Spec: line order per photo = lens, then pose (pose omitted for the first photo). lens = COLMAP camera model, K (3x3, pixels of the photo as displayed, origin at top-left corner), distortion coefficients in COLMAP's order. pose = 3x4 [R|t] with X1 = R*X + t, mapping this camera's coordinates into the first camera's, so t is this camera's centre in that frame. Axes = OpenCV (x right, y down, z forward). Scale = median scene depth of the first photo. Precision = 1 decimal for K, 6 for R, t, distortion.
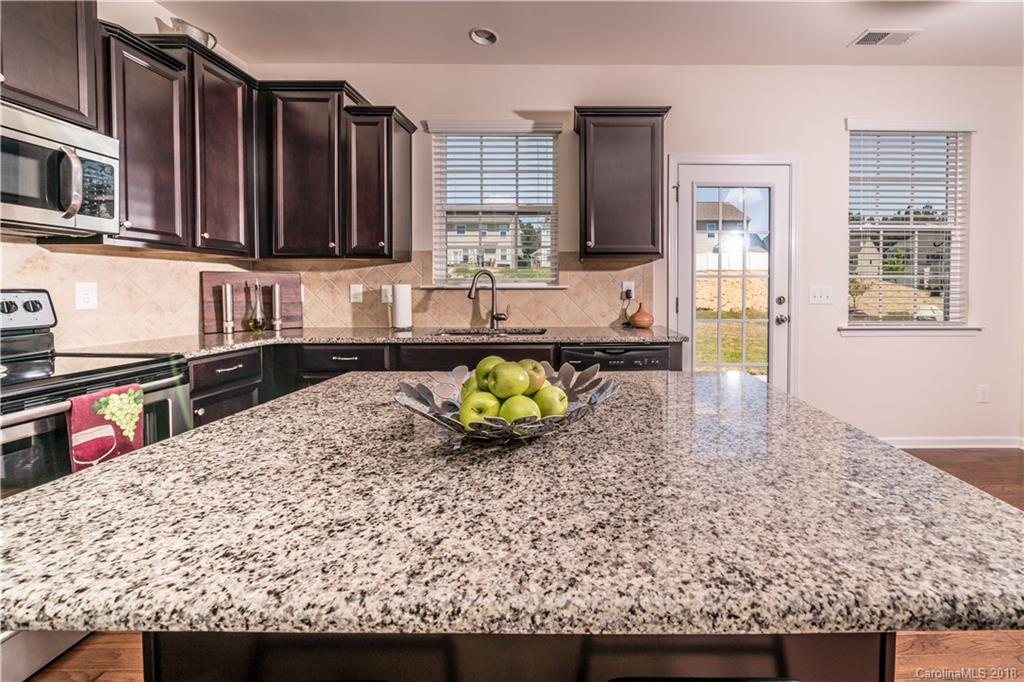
lens RADIAL K [[399.6, 0, 591.3], [0, 399.6, 299.1], [0, 0, 1]] dist [-0.006464, 0.000080]
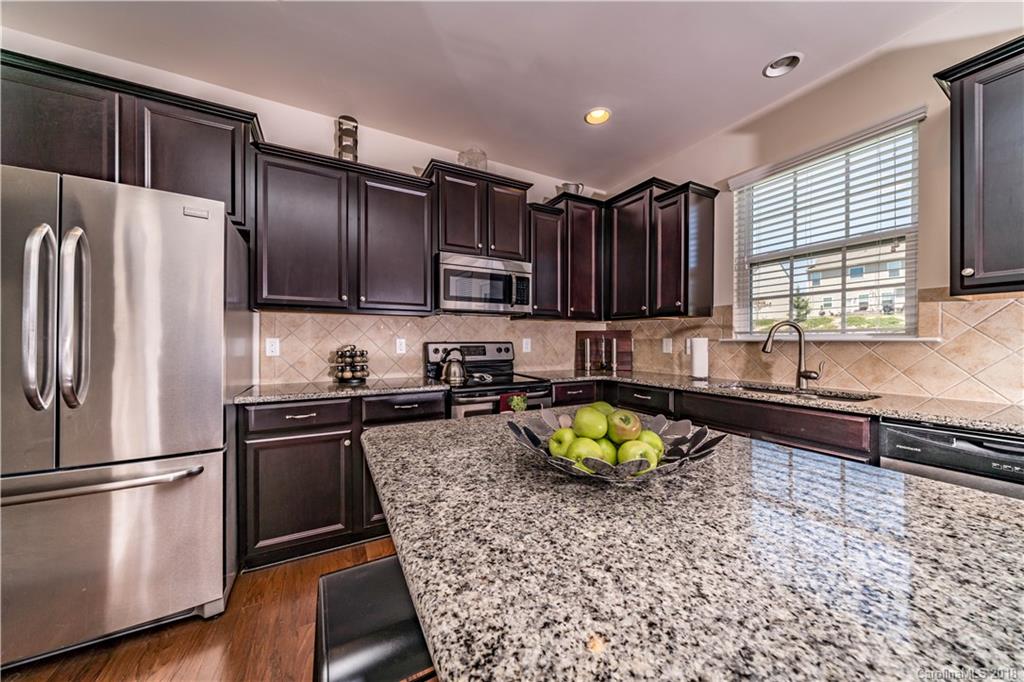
lens RADIAL K [[353.0, 0, 512.4], [0, 353.0, 343.1], [0, 0, 1]] dist [0.000917, -0.000657]
pose [[0.455960, 0.004143, -0.889991, 0.265460], [-0.023449, 0.999698, -0.007360, -0.005327], [0.889692, 0.024225, 0.455919, 0.156665]]
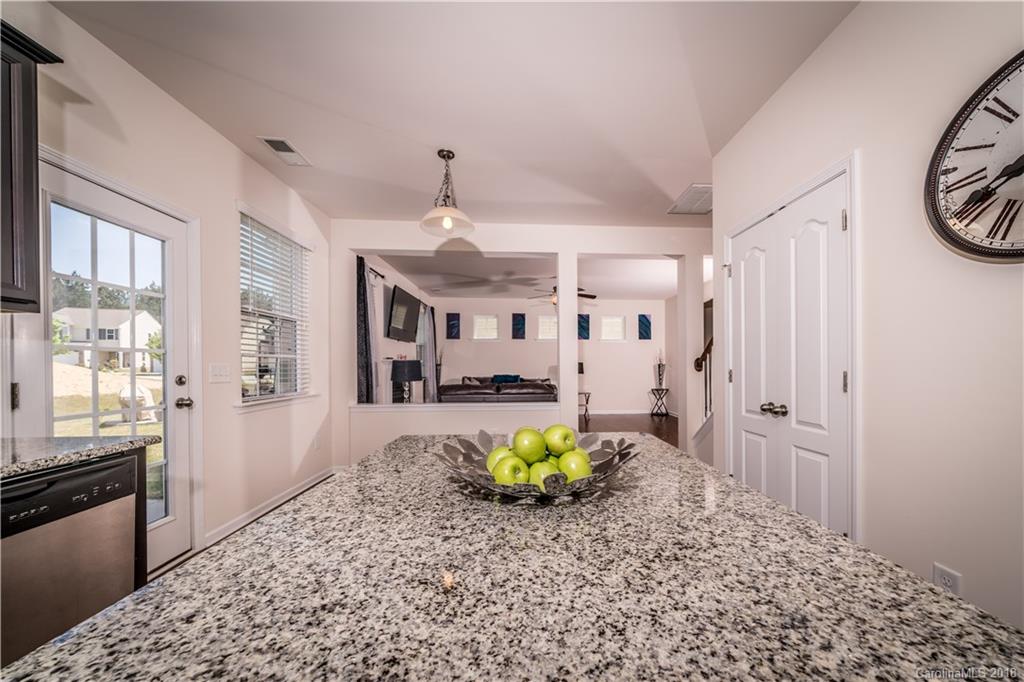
lens RADIAL K [[353.0, 0, 540.9], [0, 353.0, 374.7], [0, 0, 1]] dist [0.000917, -0.000657]
pose [[-0.021474, -0.026717, 0.999412, -0.554755], [0.030157, 0.999171, 0.027359, -0.011549], [-0.999314, 0.030727, -0.020650, 0.507021]]
